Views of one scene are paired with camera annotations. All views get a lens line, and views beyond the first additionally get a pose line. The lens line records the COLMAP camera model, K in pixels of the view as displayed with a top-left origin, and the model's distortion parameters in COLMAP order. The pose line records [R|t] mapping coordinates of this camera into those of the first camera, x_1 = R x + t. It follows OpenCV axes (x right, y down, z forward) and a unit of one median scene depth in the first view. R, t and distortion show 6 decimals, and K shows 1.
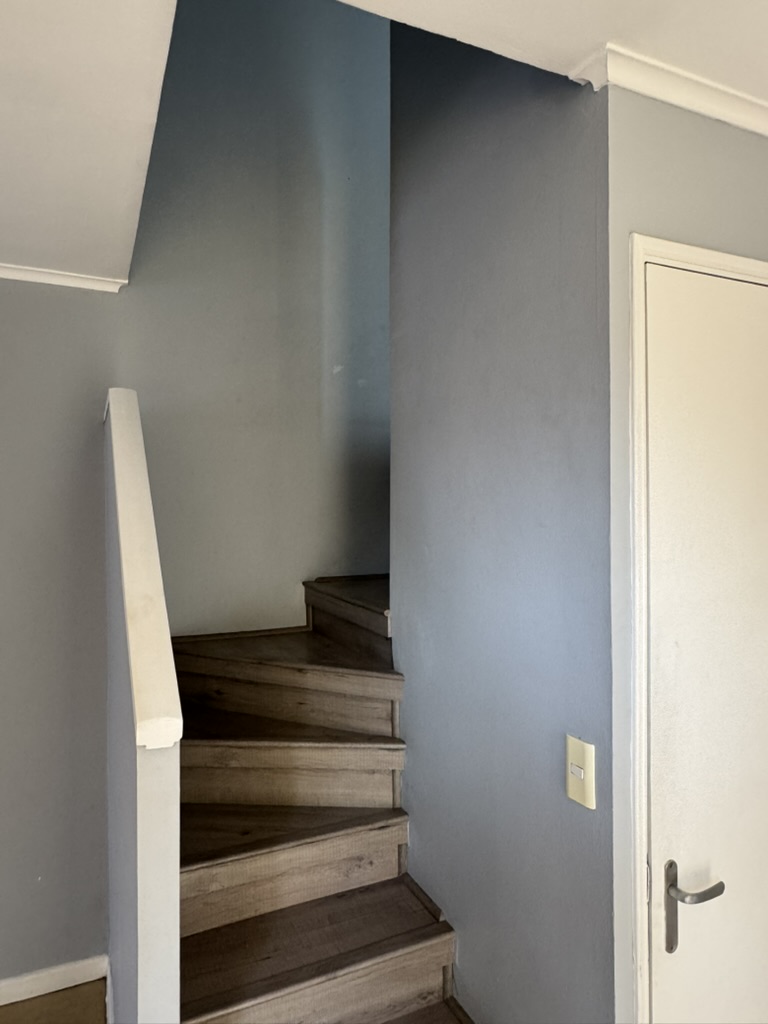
lens RADIAL K [[659.5, 0, 385.5], [0, 659.5, 508.0], [0, 0, 1]] dist [-0.015183, 0.023234]
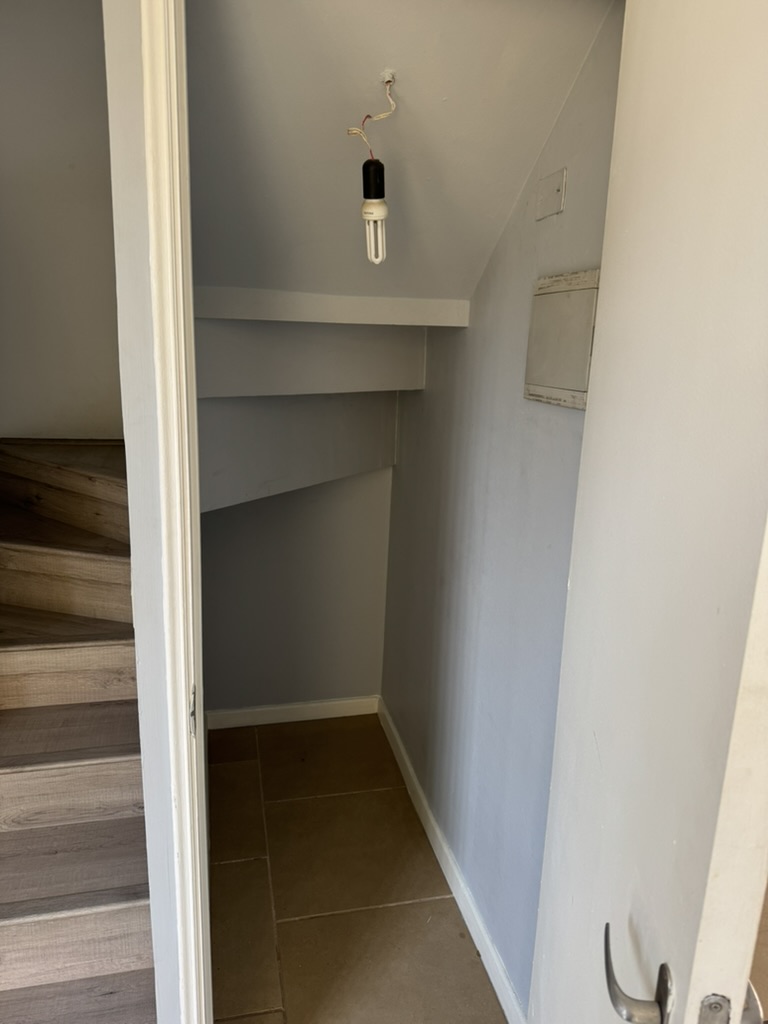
lens RADIAL K [[720.3, 0, 381.4], [0, 720.3, 513.6], [0, 0, 1]] dist [0.060989, -0.061801]
pose [[0.977735, 0.091022, -0.189076, 0.493613], [-0.045787, 0.971856, 0.231084, 0.044997], [0.204788, -0.217281, 0.954385, 0.114908]]
